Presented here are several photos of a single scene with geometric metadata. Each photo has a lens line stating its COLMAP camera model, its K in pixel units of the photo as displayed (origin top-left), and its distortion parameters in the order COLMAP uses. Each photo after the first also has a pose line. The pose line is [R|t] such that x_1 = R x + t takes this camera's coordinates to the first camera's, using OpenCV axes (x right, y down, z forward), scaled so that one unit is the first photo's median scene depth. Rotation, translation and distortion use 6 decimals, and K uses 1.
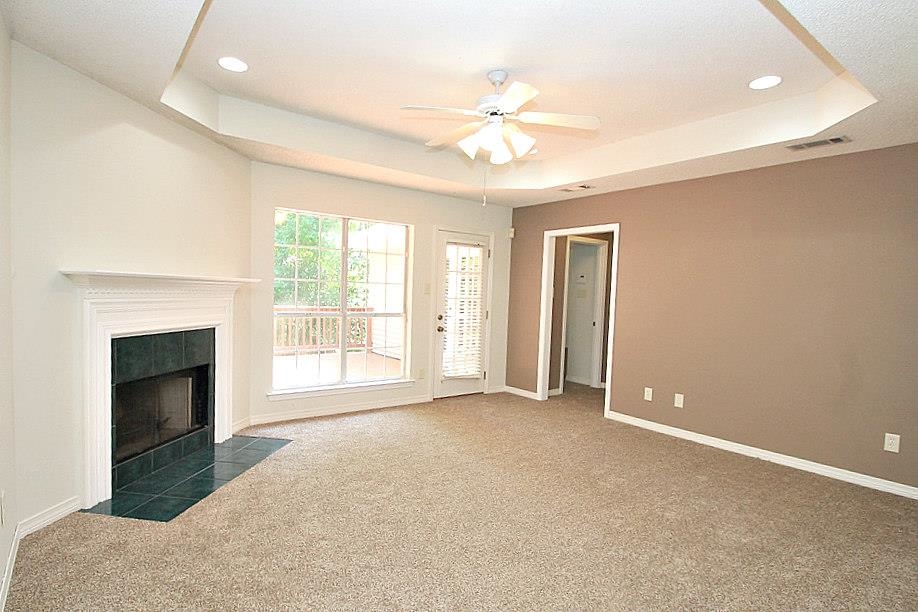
lens RADIAL K [[489.1, 0, 457.5], [0, 489.1, 308.1], [0, 0, 1]] dist [0.001634, -0.000109]
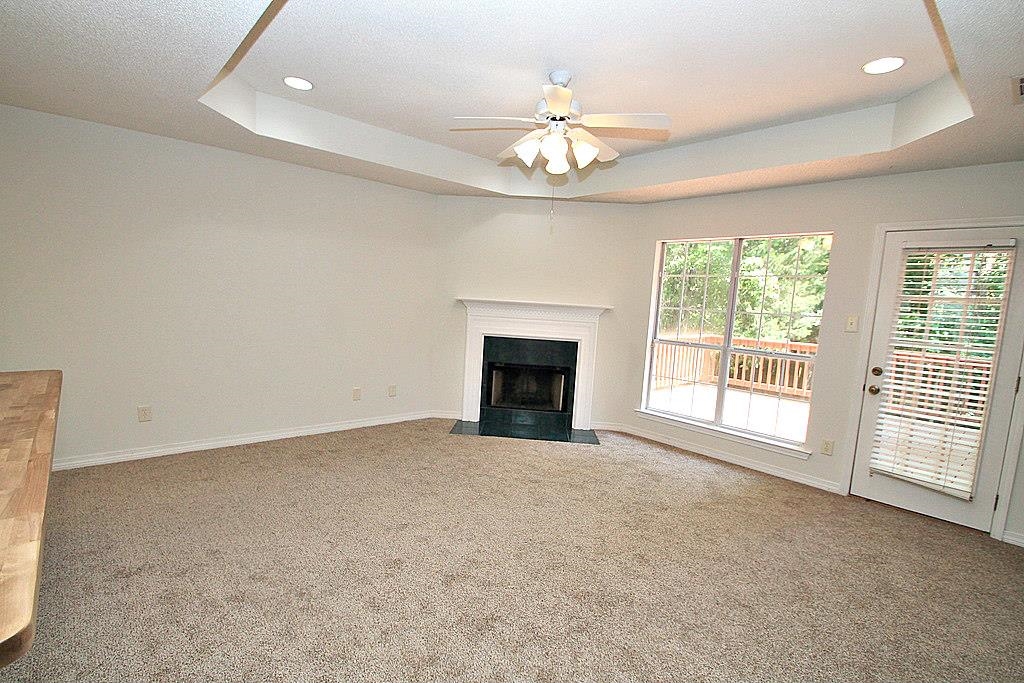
lens RADIAL K [[481.8, 0, 508.9], [0, 481.8, 347.8], [0, 0, 1]] dist [-0.001625, -0.000171]
pose [[0.064438, 0.068387, -0.995576, 0.722043], [-0.089616, 0.994015, 0.062480, -0.009674], [0.993890, 0.085194, 0.070181, 0.646220]]
